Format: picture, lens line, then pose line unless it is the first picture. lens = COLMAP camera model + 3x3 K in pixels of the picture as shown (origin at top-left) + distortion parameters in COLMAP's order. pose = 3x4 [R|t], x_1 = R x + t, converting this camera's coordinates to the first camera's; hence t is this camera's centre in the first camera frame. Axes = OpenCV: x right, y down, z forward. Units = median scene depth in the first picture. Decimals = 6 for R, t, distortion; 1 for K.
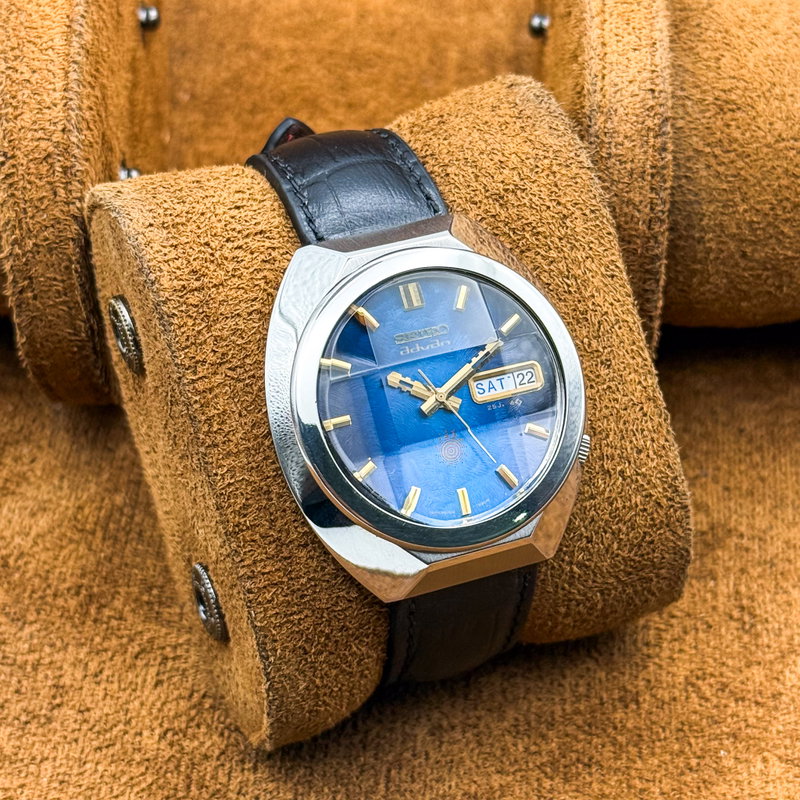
lens RADIAL K [[2223.9, 0, 400.0], [0, 2223.9, 400.0], [0, 0, 1]] dist [0.087262, -0.021086]
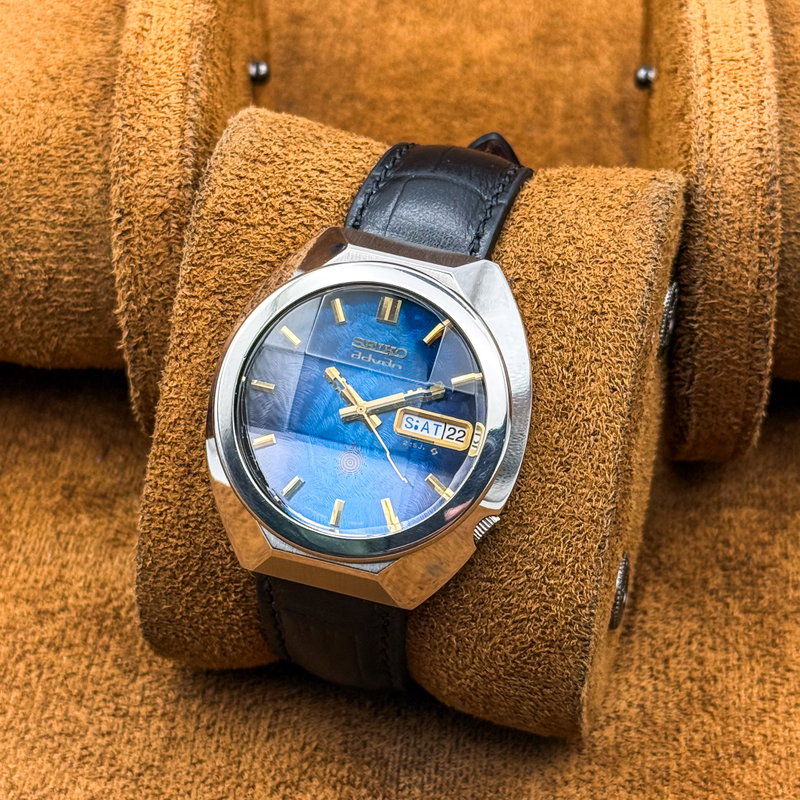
lens RADIAL K [[2223.9, 0, 400.0], [0, 2223.9, 400.0], [0, 0, 1]] dist [0.087262, -0.021086]
pose [[0.793673, 0.429790, -0.430538, 0.455313], [-0.433450, 0.896103, 0.095505, -0.107083], [0.426853, 0.110817, 0.897505, 0.093987]]
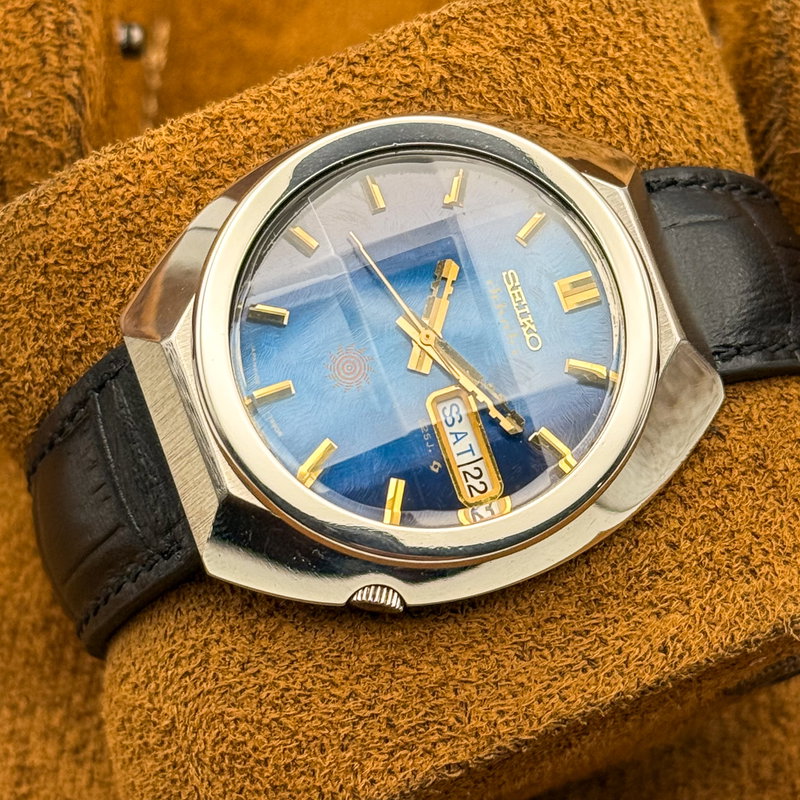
lens RADIAL K [[2632.4, 0, 401.7], [0, 2632.4, 411.4], [0, 0, 1]] dist [0.106755, -0.387695]
pose [[0.089668, 0.872598, -0.480139, 0.399001], [-0.990405, 0.129019, 0.049514, -0.028539], [0.105153, 0.471092, 0.875794, 0.321418]]
